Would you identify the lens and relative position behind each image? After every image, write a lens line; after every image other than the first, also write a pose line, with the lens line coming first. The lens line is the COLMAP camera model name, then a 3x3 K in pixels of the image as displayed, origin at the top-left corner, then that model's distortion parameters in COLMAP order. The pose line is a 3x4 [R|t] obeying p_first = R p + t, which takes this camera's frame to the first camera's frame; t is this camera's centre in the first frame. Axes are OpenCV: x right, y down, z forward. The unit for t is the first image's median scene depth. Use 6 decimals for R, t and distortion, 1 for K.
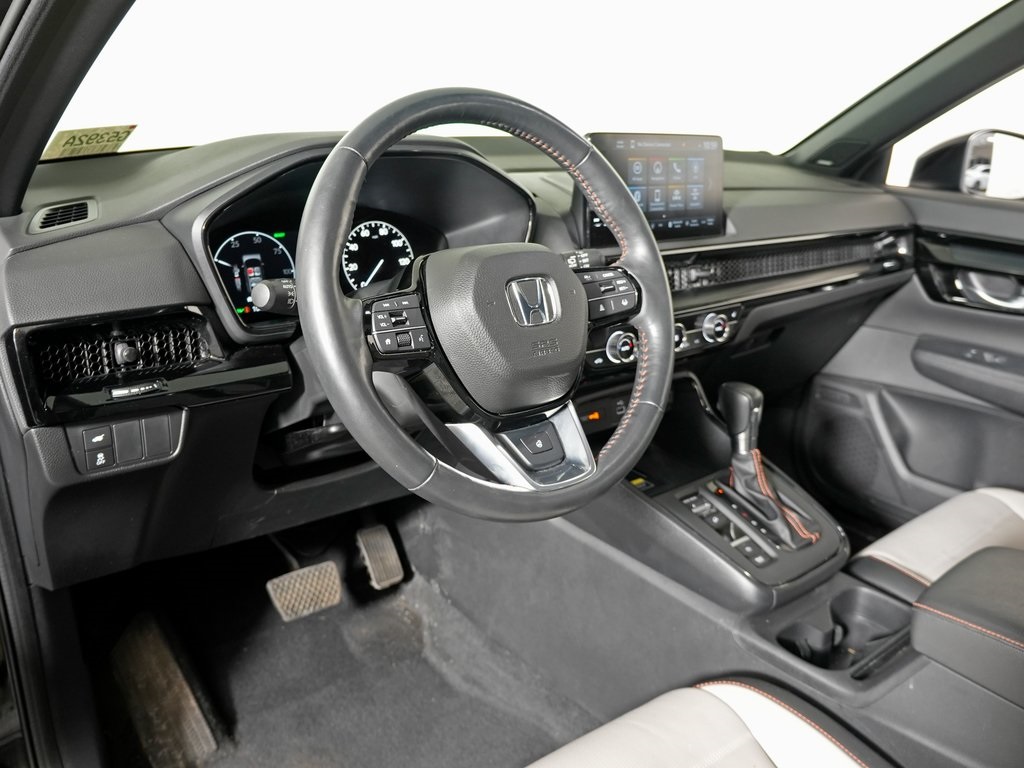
lens RADIAL K [[906.4, 0, 509.5], [0, 906.4, 390.4], [0, 0, 1]] dist [-0.167744, 0.073783]
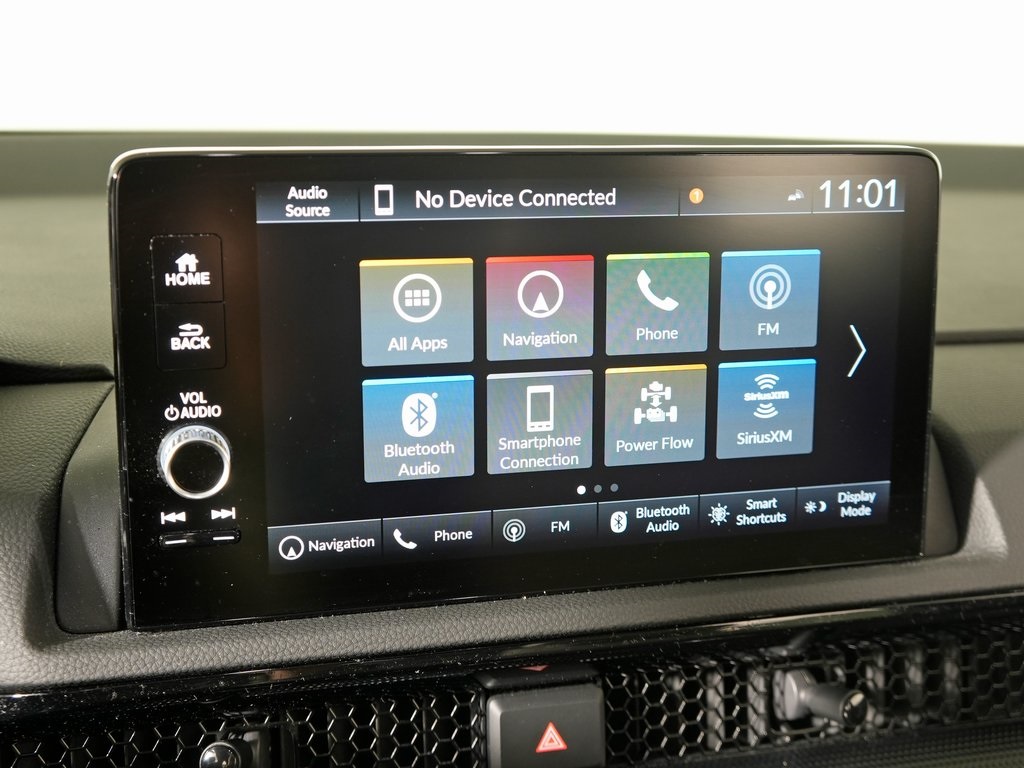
lens RADIAL K [[1344.9, 0, 501.7], [0, 1344.9, 386.6], [0, 0, 1]] dist [0.067105, 0.000000]
pose [[0.906501, 0.092140, -0.412027, 0.318138], [-0.118119, 0.992273, -0.037976, -0.217399], [0.405344, 0.083094, 0.910380, 0.693047]]
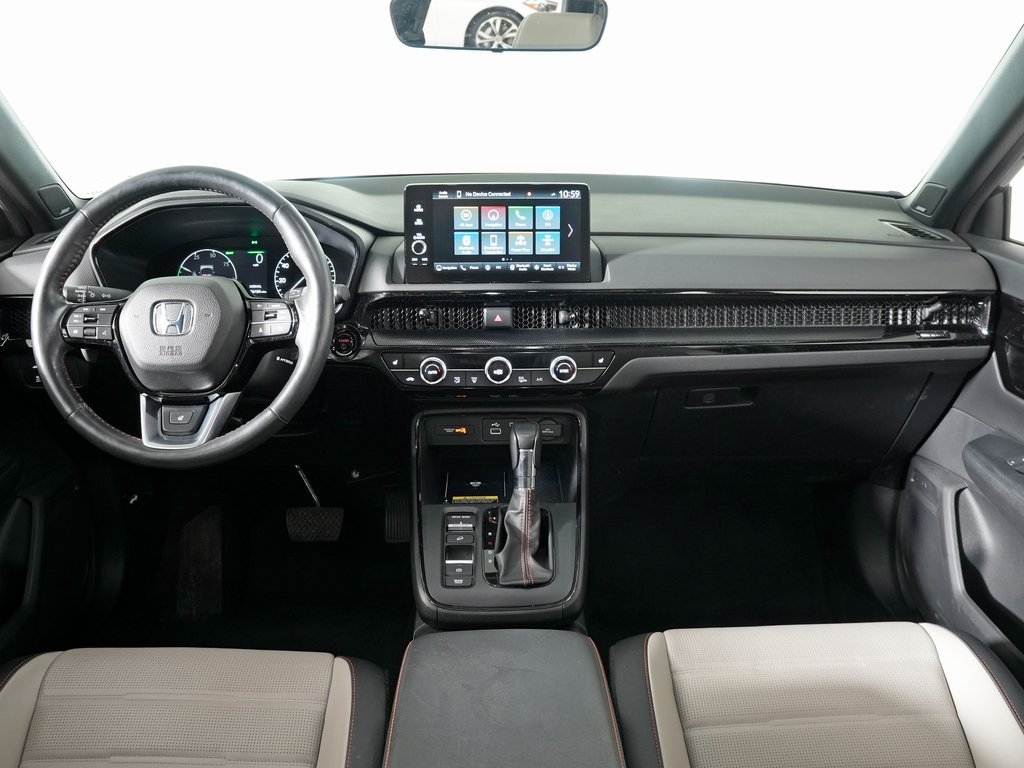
lens RADIAL K [[906.4, 0, 507.5], [0, 906.4, 378.5], [0, 0, 1]] dist [-0.167744, 0.073783]
pose [[0.784387, 0.159525, -0.599407, 0.905291], [-0.164894, 0.985218, 0.046424, -0.109601], [0.597953, 0.062424, 0.799097, 0.143350]]
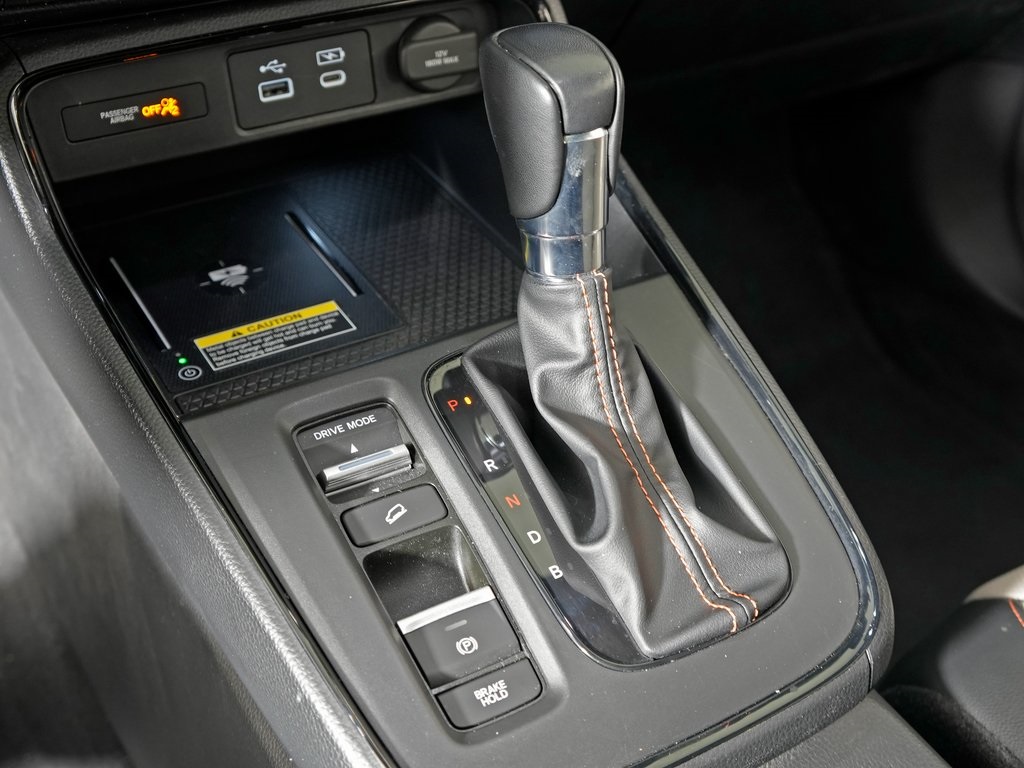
lens RADIAL K [[1344.9, 0, 514.3], [0, 1344.9, 392.3], [0, 0, 1]] dist [0.067105, 0.000000]
pose [[0.987132, 0.078831, -0.139128, 0.327380], [-0.033572, 0.952820, 0.301673, -0.027920], [0.156345, -0.293121, 0.943205, 0.604004]]
